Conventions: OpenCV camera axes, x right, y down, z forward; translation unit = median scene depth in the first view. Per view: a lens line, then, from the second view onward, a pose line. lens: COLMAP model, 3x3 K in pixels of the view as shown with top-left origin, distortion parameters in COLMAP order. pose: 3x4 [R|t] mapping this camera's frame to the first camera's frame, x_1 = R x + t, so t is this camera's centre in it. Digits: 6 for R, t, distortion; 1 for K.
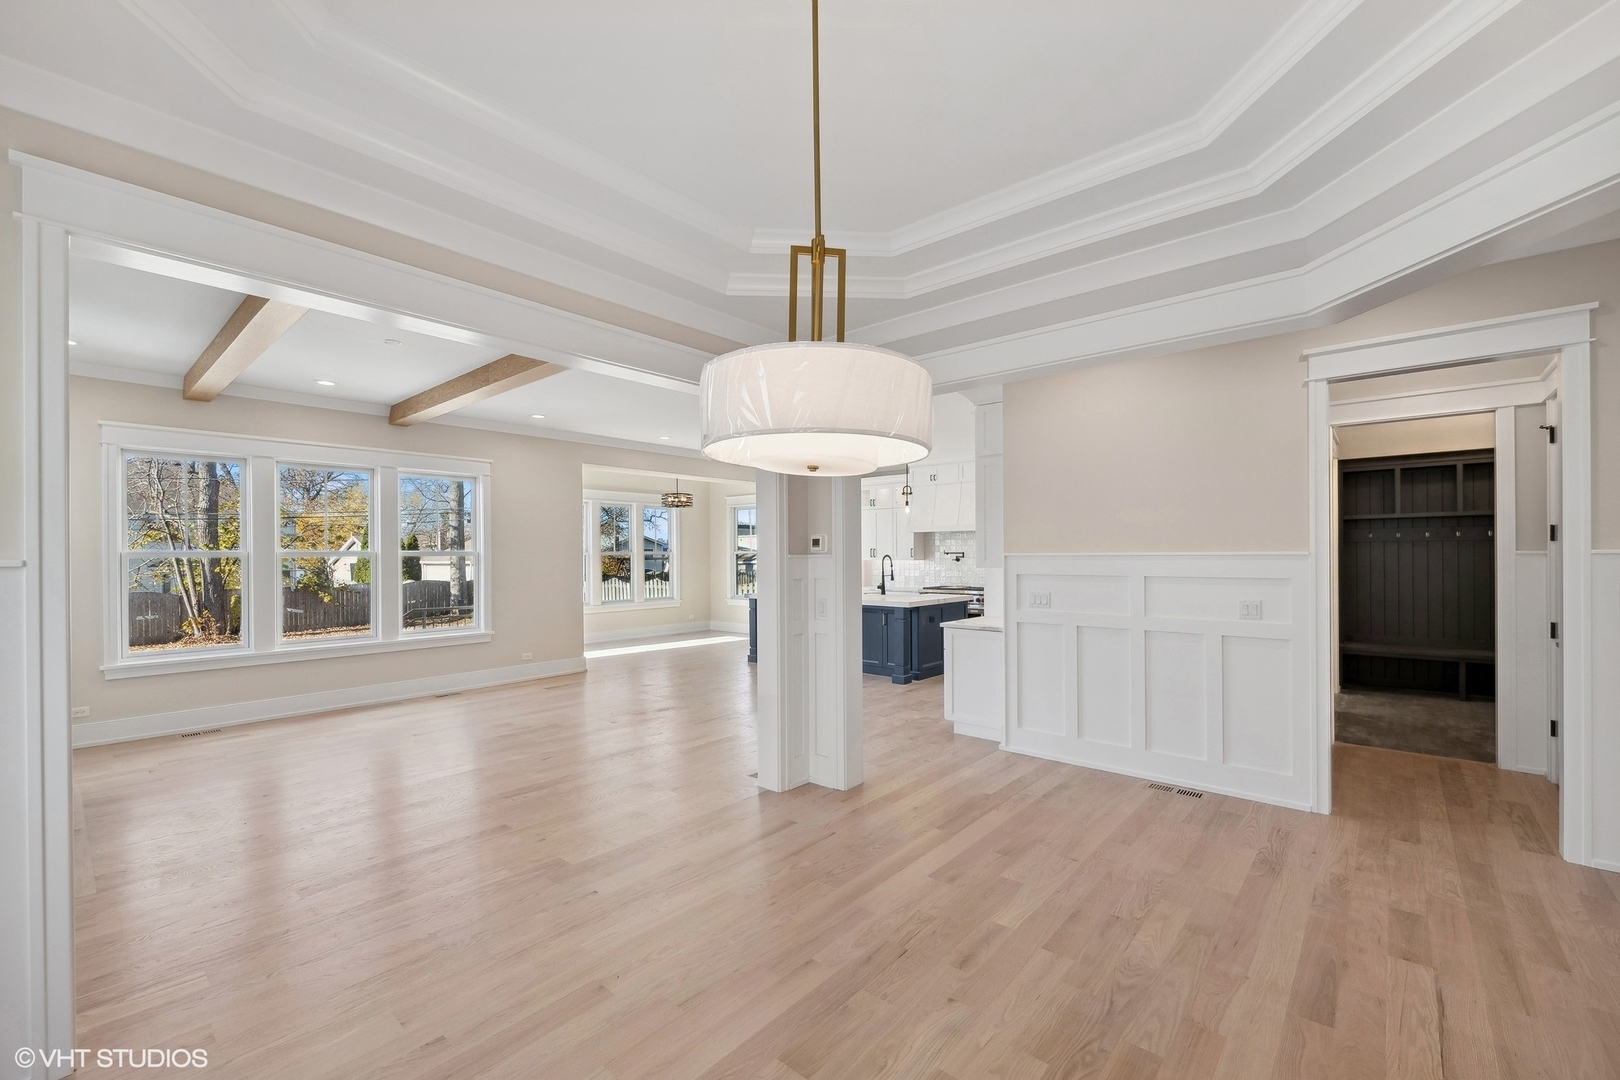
lens RADIAL K [[656.9, 0, 834.8], [0, 656.9, 557.5], [0, 0, 1]] dist [0.015286, 0.000014]
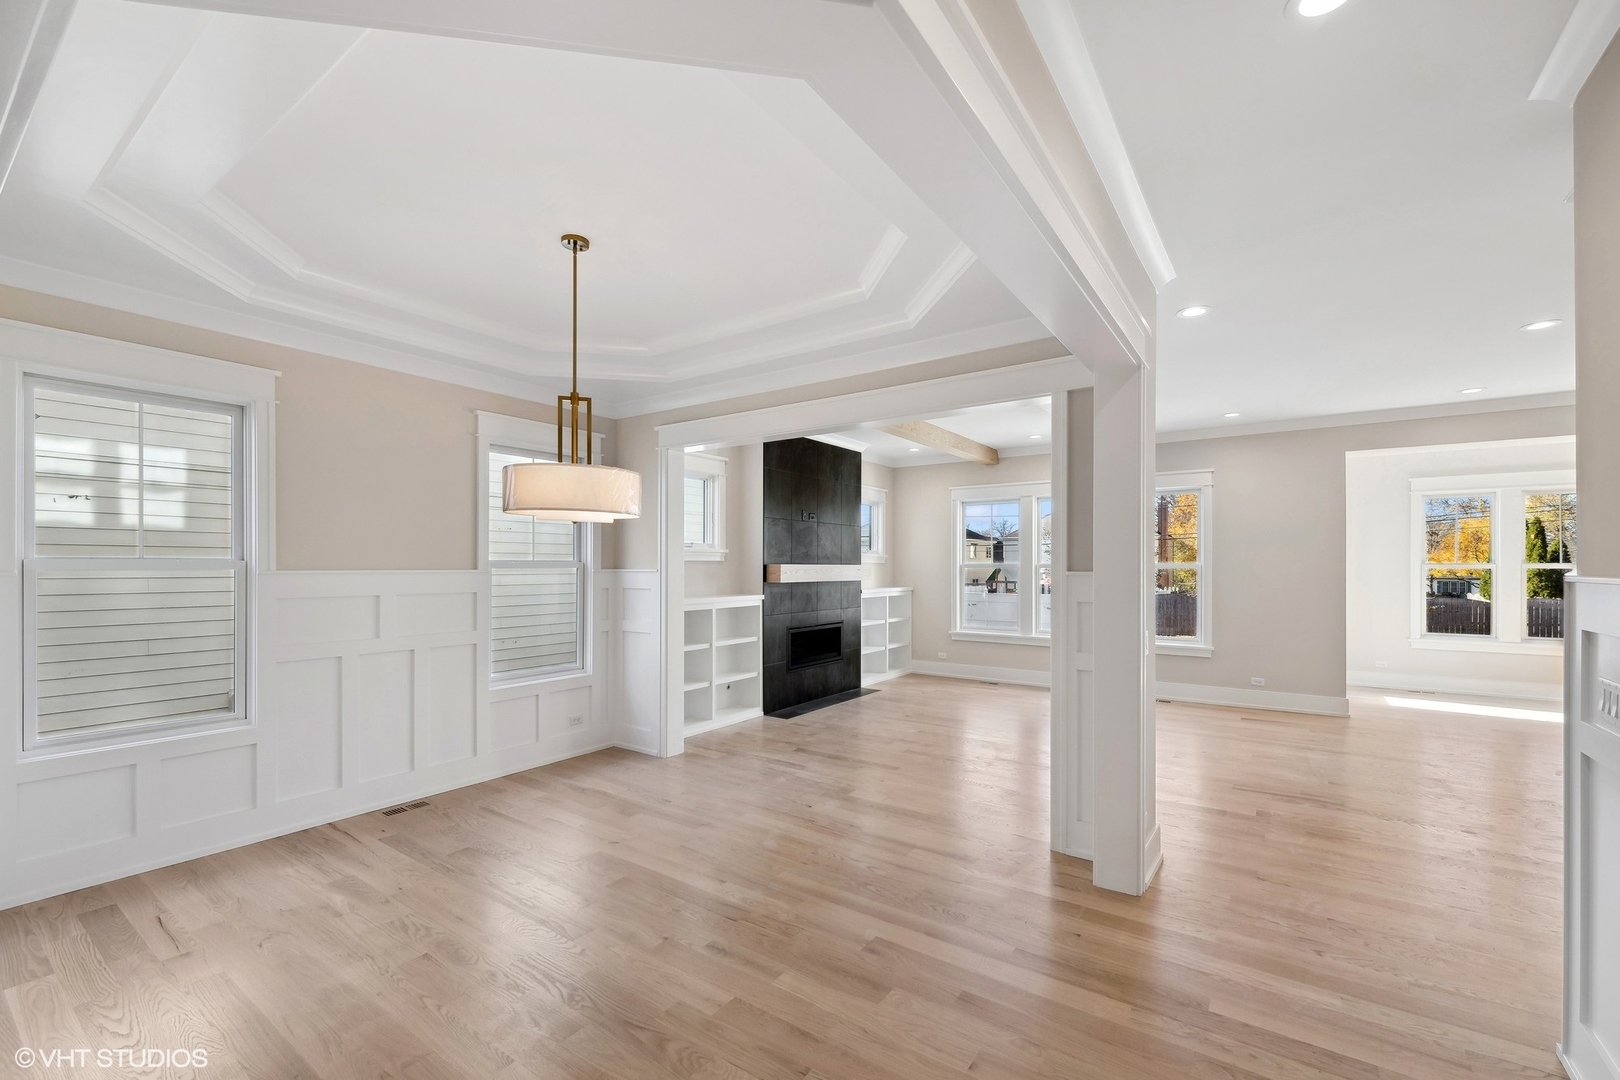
lens RADIAL K [[682.2, 0, 810.0], [0, 682.2, 540.0], [0, 0, 1]] dist [0.002902, -0.000139]
pose [[0.082023, -0.037571, -0.995922, 0.746988], [-0.005933, 0.999253, -0.038186, -0.004337], [0.996613, 0.009041, 0.081738, 0.591245]]
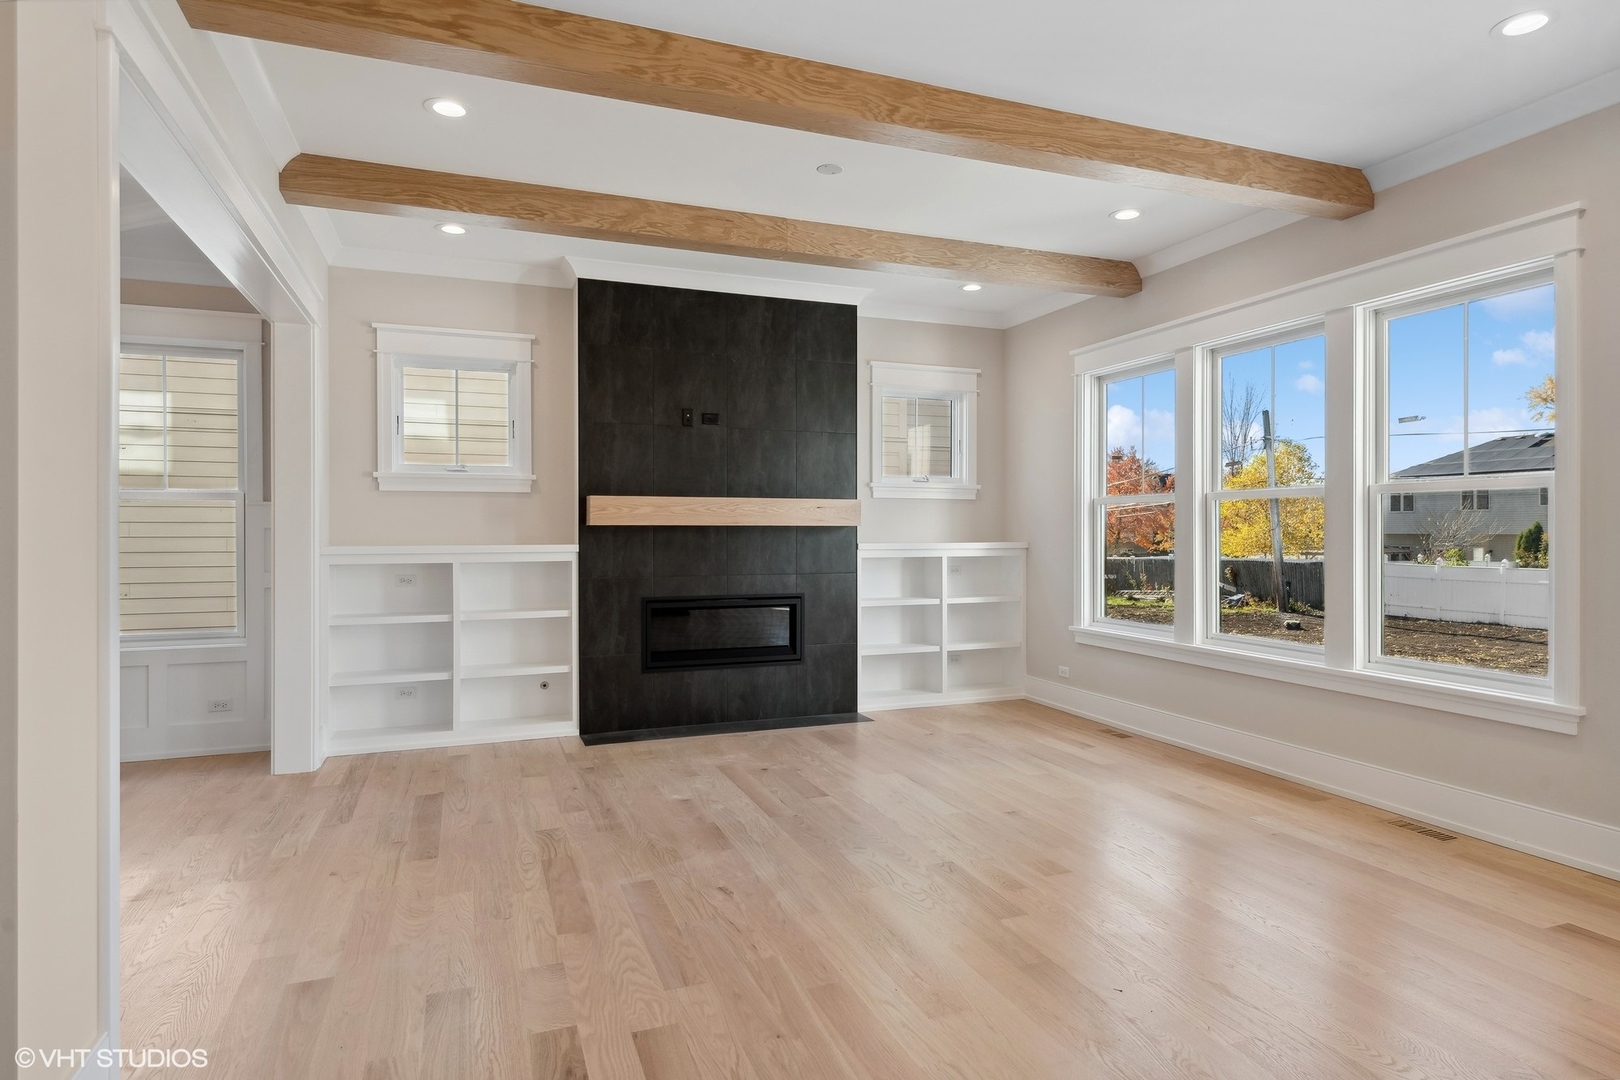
lens RADIAL K [[896.6, 0, 810.4], [0, 896.6, 492.7], [0, 0, 1]] dist [0.014241, 0.000023]
pose [[-0.487452, -0.035699, -0.872420, 0.142624], [-0.003766, 0.999241, -0.038784, 0.037525], [0.873141, -0.015620, -0.487217, 1.551098]]
